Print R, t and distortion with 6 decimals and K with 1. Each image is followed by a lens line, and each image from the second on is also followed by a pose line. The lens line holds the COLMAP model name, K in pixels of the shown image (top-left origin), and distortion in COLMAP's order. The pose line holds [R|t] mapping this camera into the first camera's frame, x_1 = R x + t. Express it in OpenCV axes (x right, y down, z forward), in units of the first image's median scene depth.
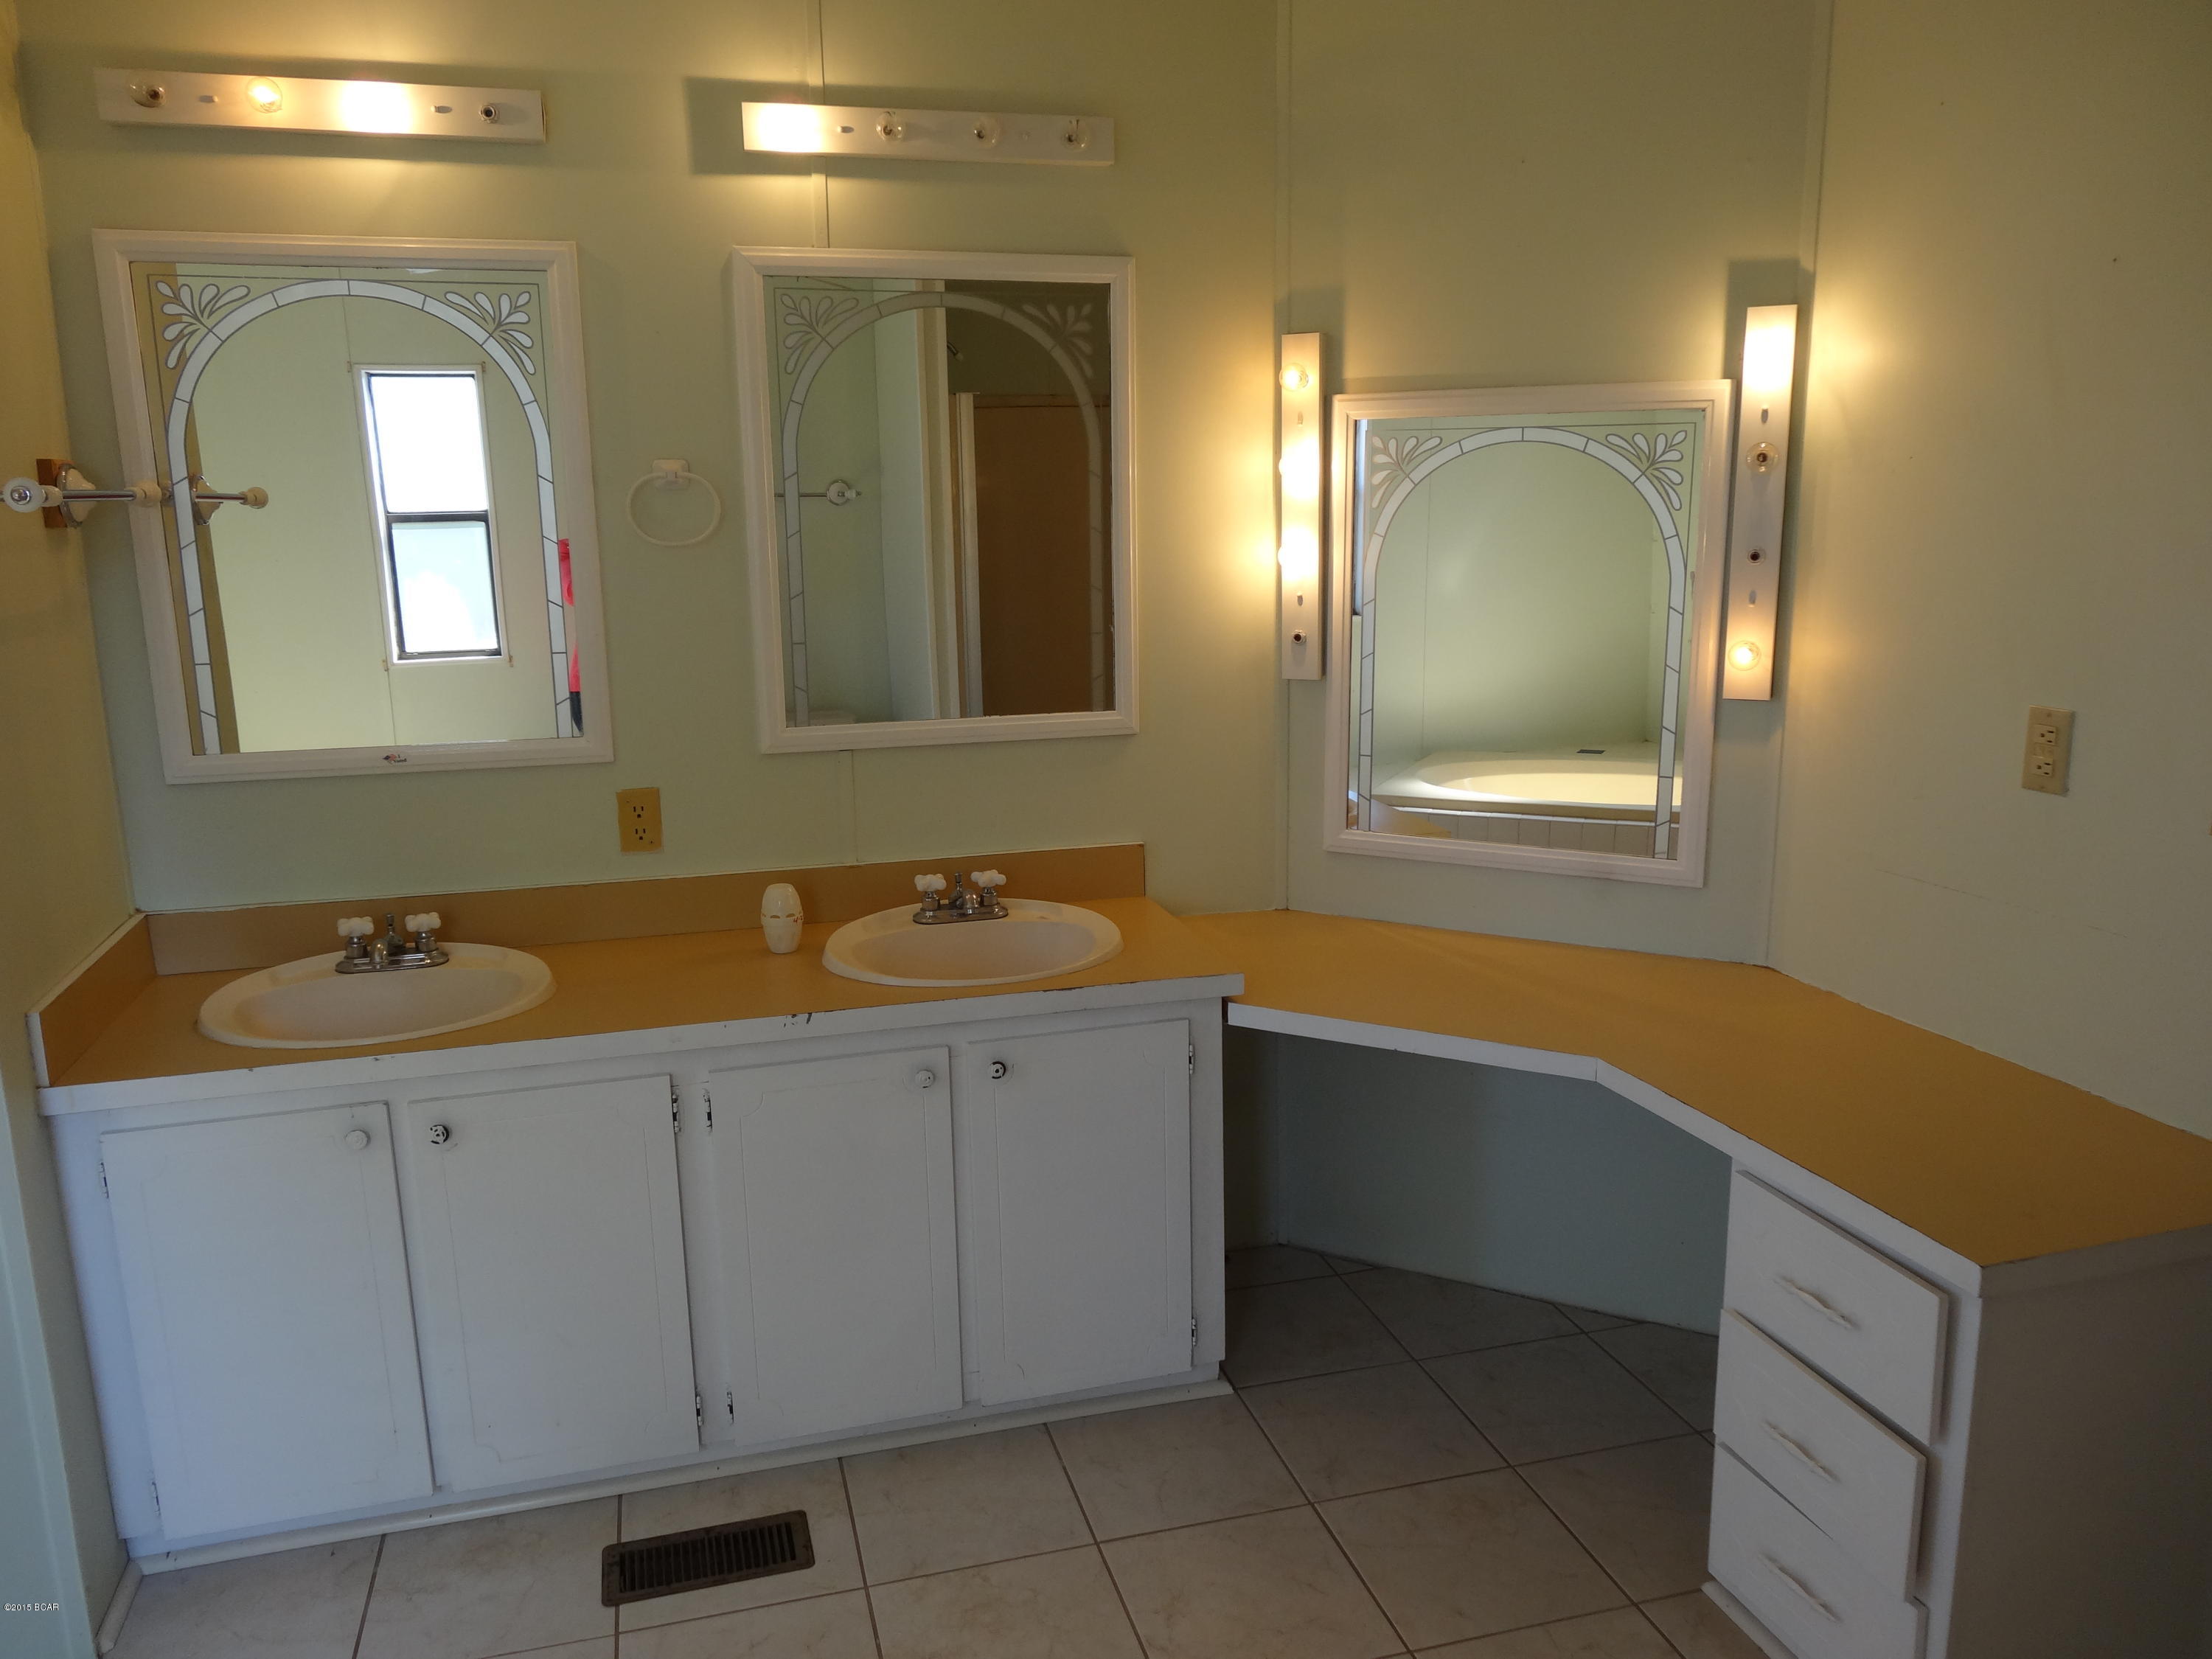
lens RADIAL K [[1582.5, 0, 1107.4], [0, 1582.5, 842.2], [0, 0, 1]] dist [-0.037759, 0.028809]
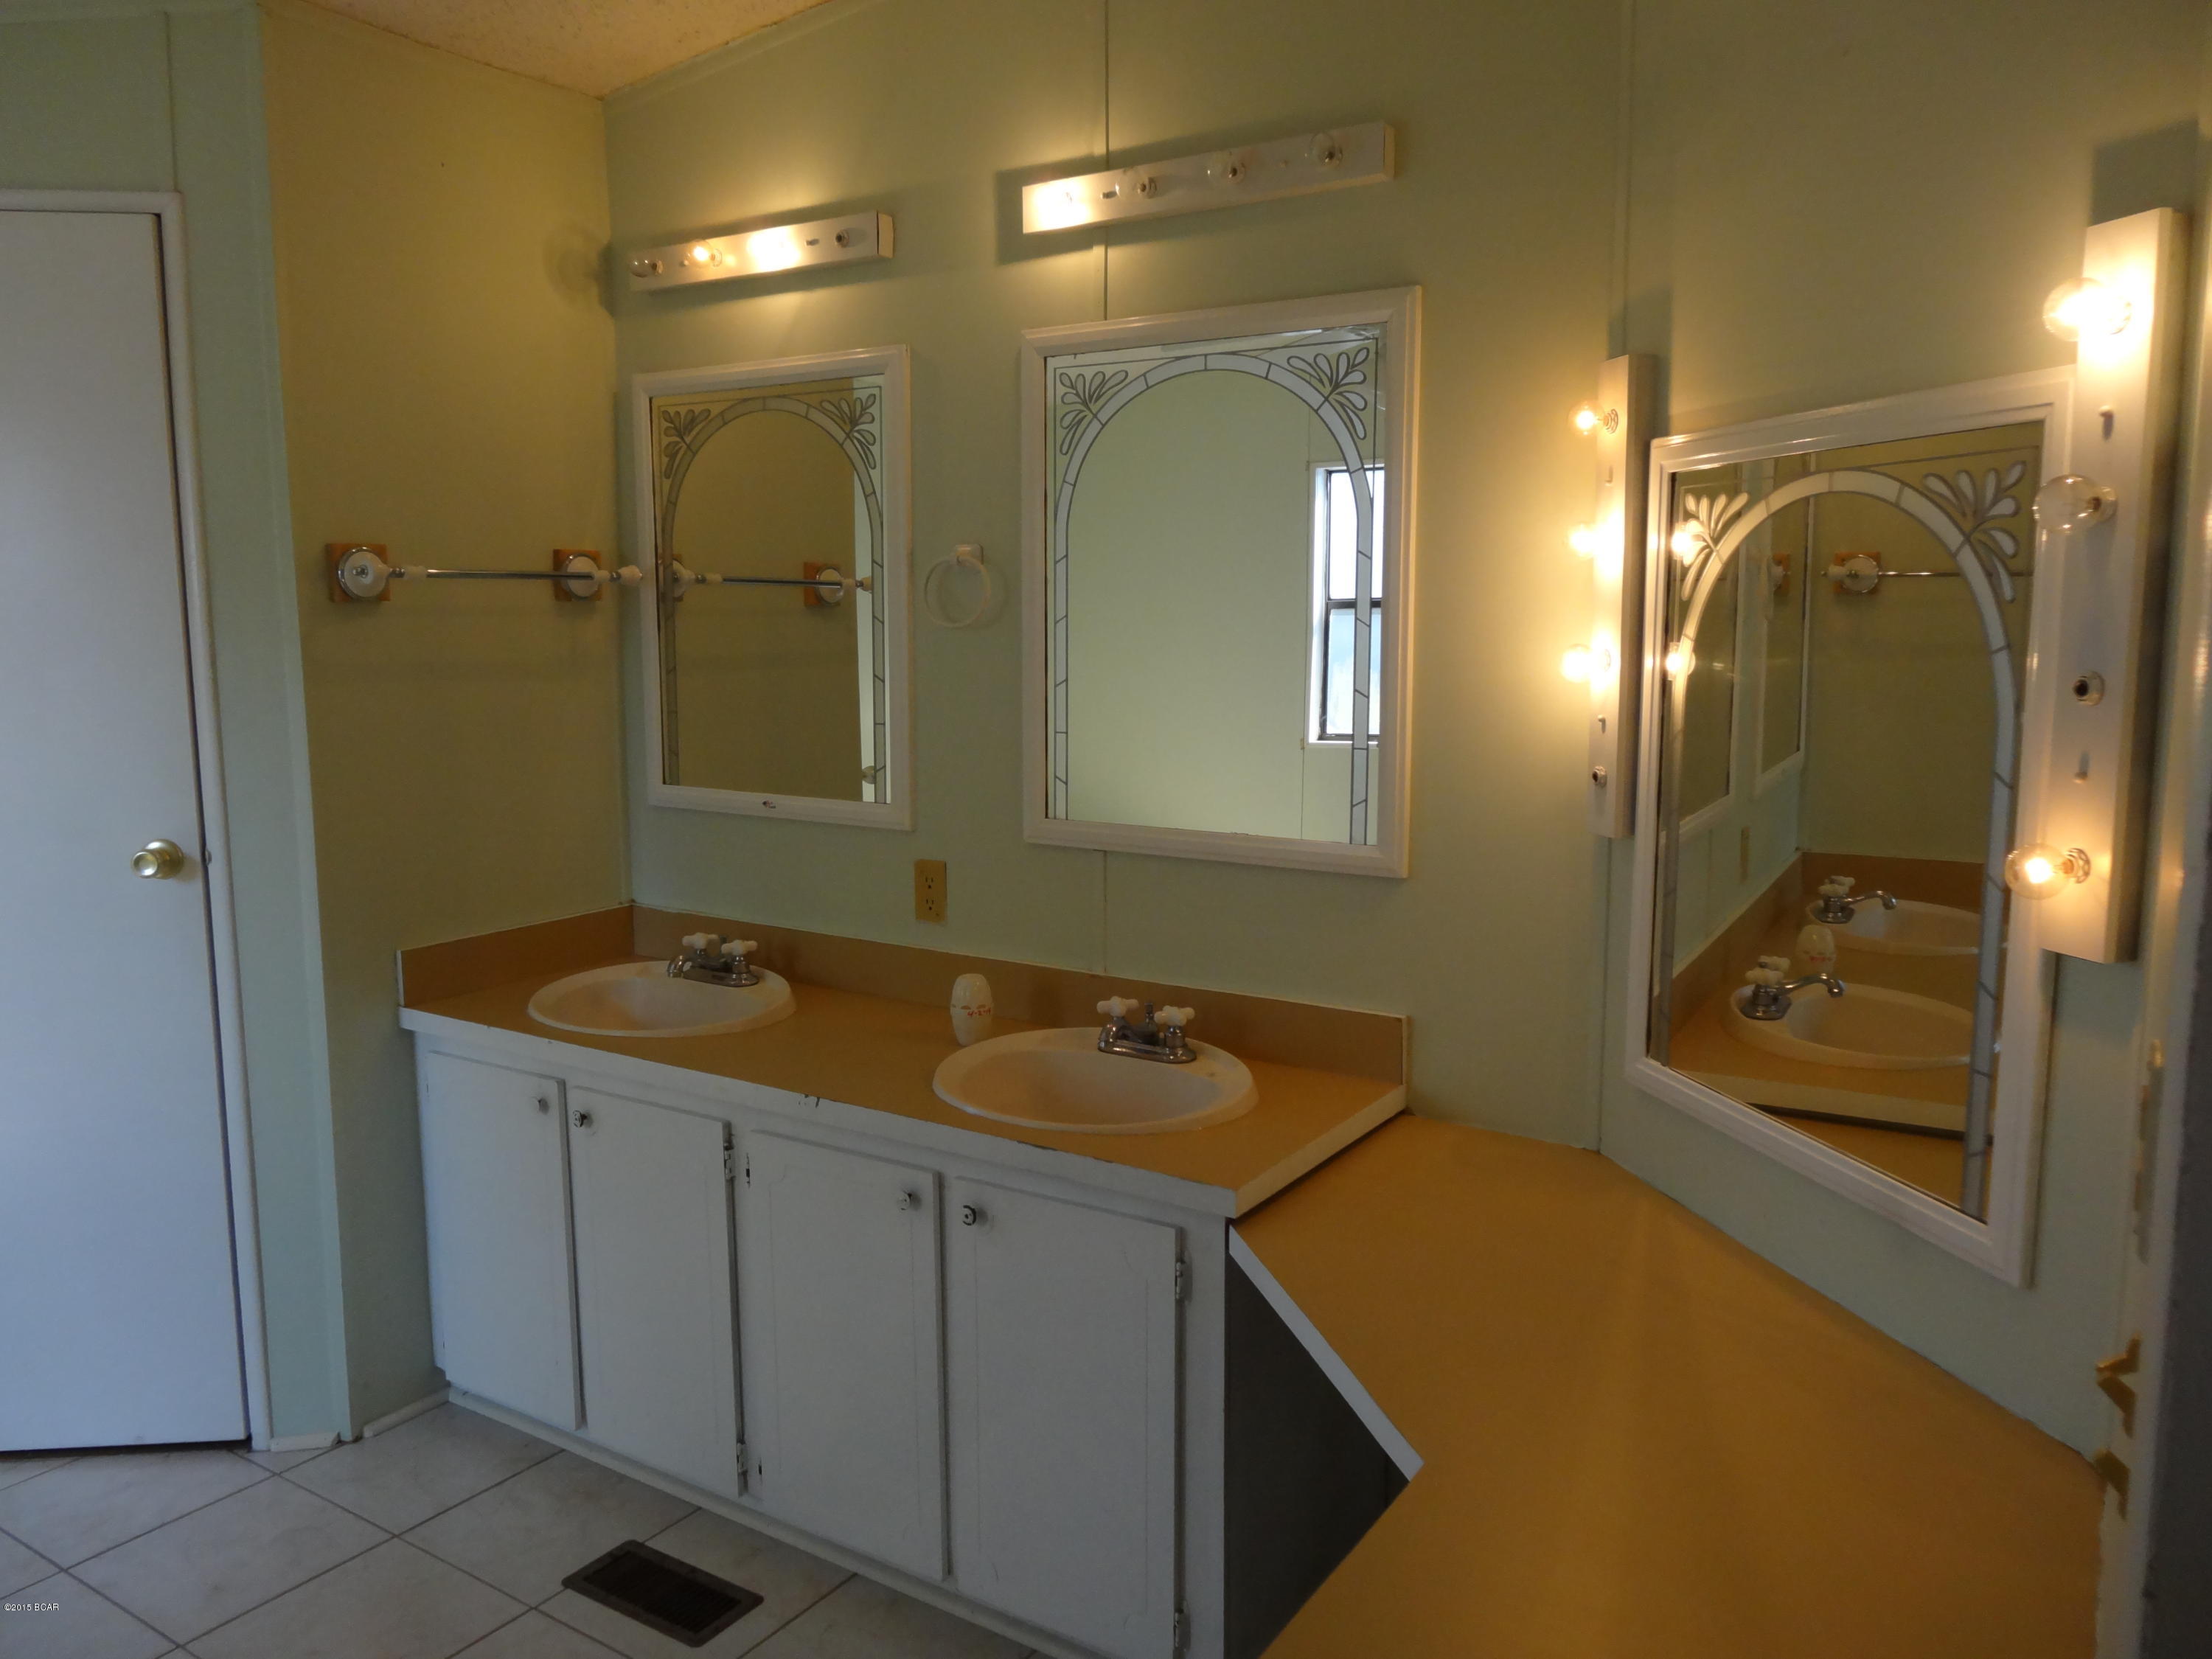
lens RADIAL K [[1616.4, 0, 1100.5], [0, 1616.4, 829.5], [0, 0, 1]] dist [-0.008980, 0.000308]
pose [[0.656693, 0.113795, -0.745524, 0.592437], [-0.165658, 0.986172, 0.004607, -0.081129], [0.735739, 0.120476, 0.666463, 0.394605]]
